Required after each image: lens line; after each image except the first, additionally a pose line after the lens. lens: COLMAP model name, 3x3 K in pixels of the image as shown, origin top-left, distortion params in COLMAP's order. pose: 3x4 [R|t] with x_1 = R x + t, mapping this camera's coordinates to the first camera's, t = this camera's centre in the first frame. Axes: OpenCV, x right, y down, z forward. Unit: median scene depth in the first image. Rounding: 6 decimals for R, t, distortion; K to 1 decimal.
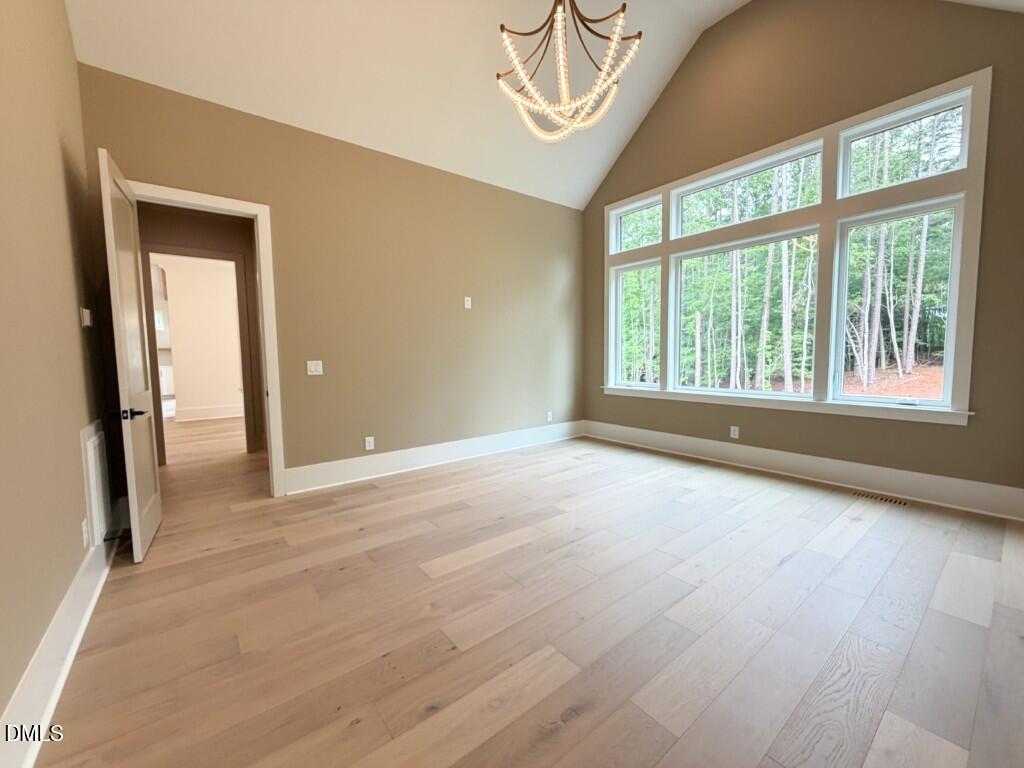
lens RADIAL K [[408.7, 0, 511.2], [0, 408.7, 382.1], [0, 0, 1]] dist [-0.000841, 0.000336]
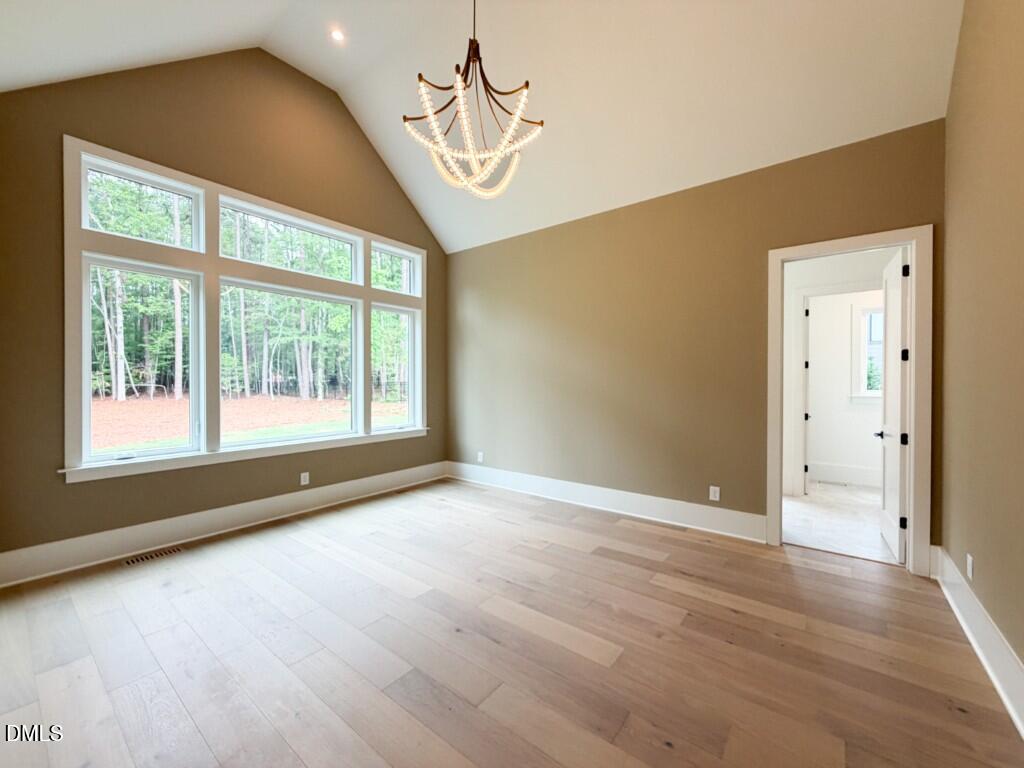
lens RADIAL K [[408.7, 0, 511.5], [0, 408.7, 385.0], [0, 0, 1]] dist [-0.000841, 0.000336]
pose [[-0.234353, 0.008793, 0.972112, -0.750373], [0.077149, 0.996974, 0.009581, -0.105059], [-0.969085, 0.077242, -0.234322, 1.022114]]
